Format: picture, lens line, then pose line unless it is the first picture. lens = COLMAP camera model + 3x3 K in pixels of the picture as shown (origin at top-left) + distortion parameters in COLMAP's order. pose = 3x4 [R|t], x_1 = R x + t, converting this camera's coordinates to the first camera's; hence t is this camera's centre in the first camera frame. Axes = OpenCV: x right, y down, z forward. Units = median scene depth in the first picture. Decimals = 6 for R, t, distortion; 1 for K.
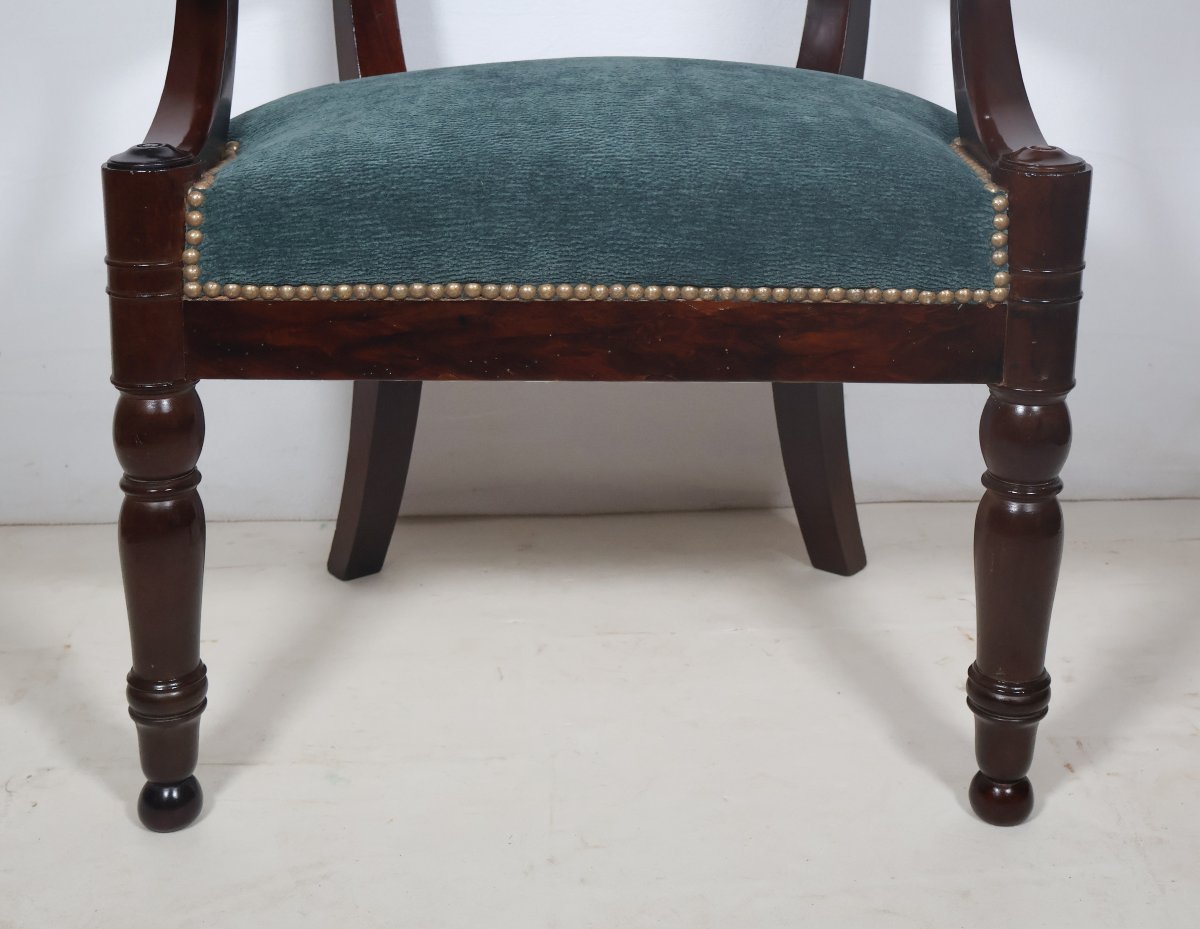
lens RADIAL K [[2684.9, 0, 608.3], [0, 2684.9, 367.8], [0, 0, 1]] dist [0.057537, 0.000000]
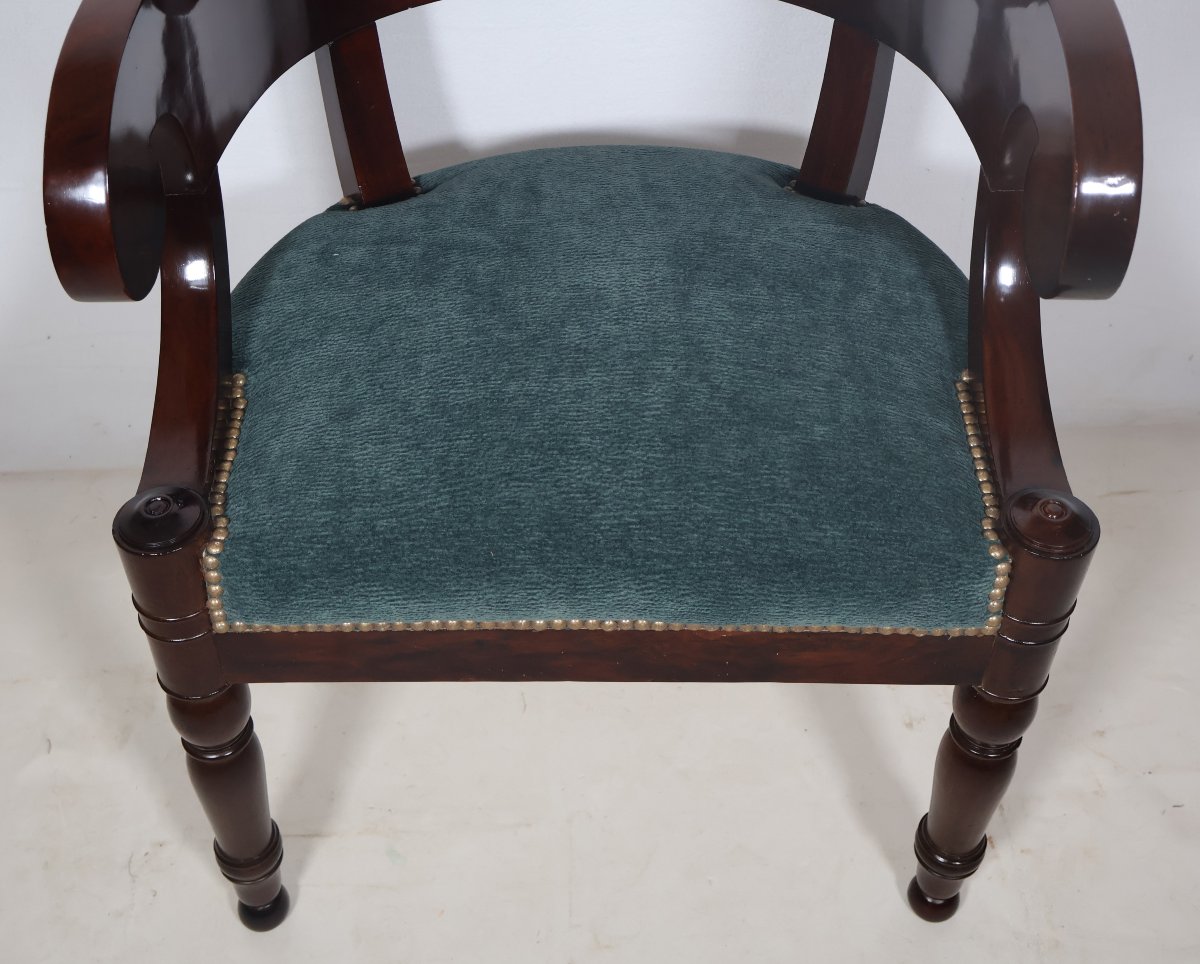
lens RADIAL K [[1777.1, 0, 586.9], [0, 1777.1, 408.9], [0, 0, 1]] dist [0.016020, 0.000000]
pose [[0.999959, -0.007663, -0.004926, -0.007558], [0.009006, 0.749995, 0.661382, -0.551473], [-0.001373, -0.661399, 0.750033, 0.535605]]
